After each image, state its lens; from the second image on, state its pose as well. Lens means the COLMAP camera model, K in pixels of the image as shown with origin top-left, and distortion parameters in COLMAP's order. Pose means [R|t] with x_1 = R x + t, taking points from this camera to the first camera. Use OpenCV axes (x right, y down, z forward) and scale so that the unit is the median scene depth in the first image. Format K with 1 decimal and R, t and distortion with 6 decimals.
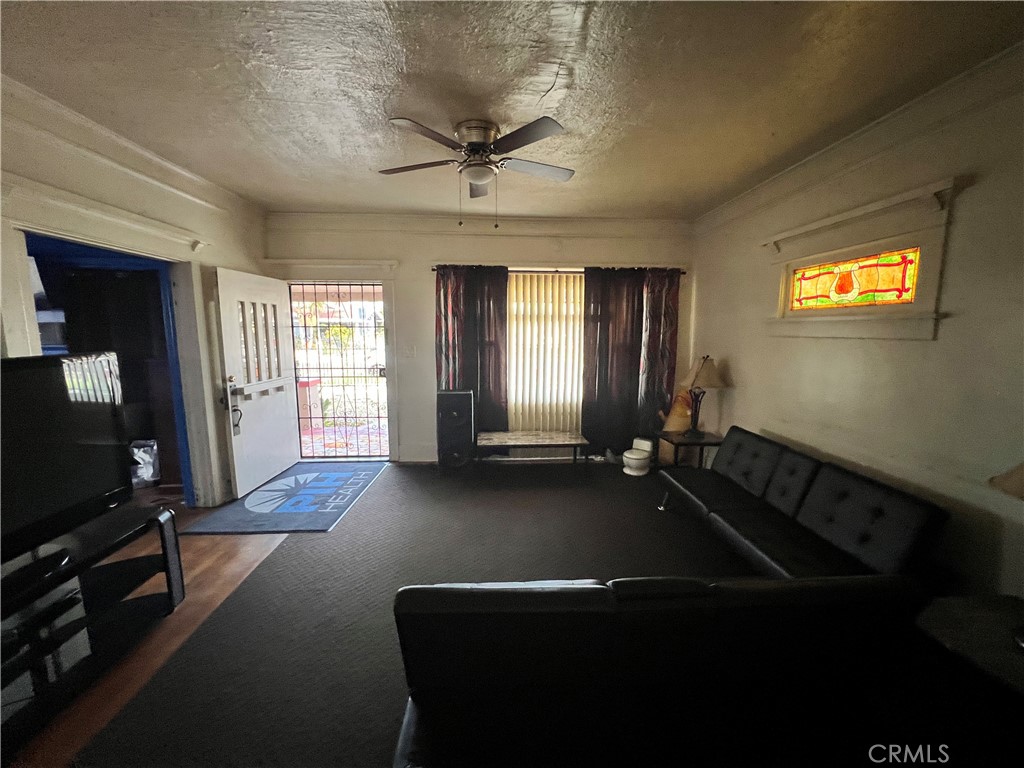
lens RADIAL K [[409.0, 0, 517.0], [0, 409.0, 381.9], [0, 0, 1]] dist [-0.006985, 0.000318]
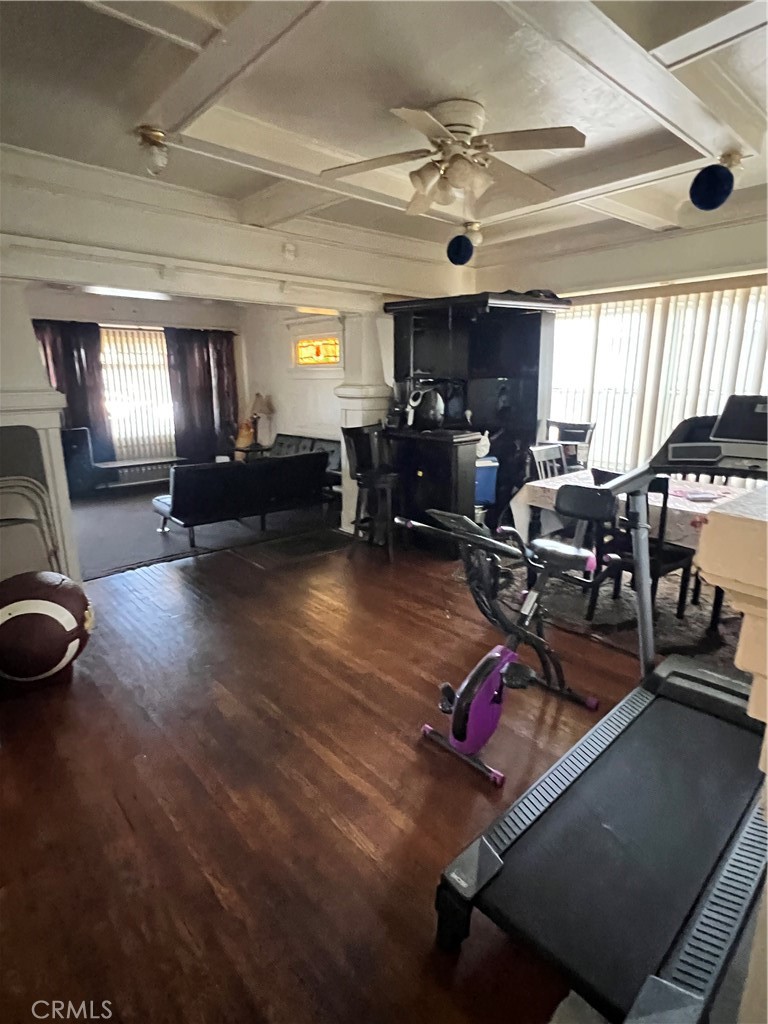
lens RADIAL K [[534.3, 0, 385.0], [0, 534.3, 508.9], [0, 0, 1]] dist [-0.000500, -0.000093]
pose [[0.782092, -0.150290, 0.604769, -0.414669], [0.083503, 0.987005, 0.137291, 0.122727], [-0.617543, -0.056874, 0.784478, -0.839484]]
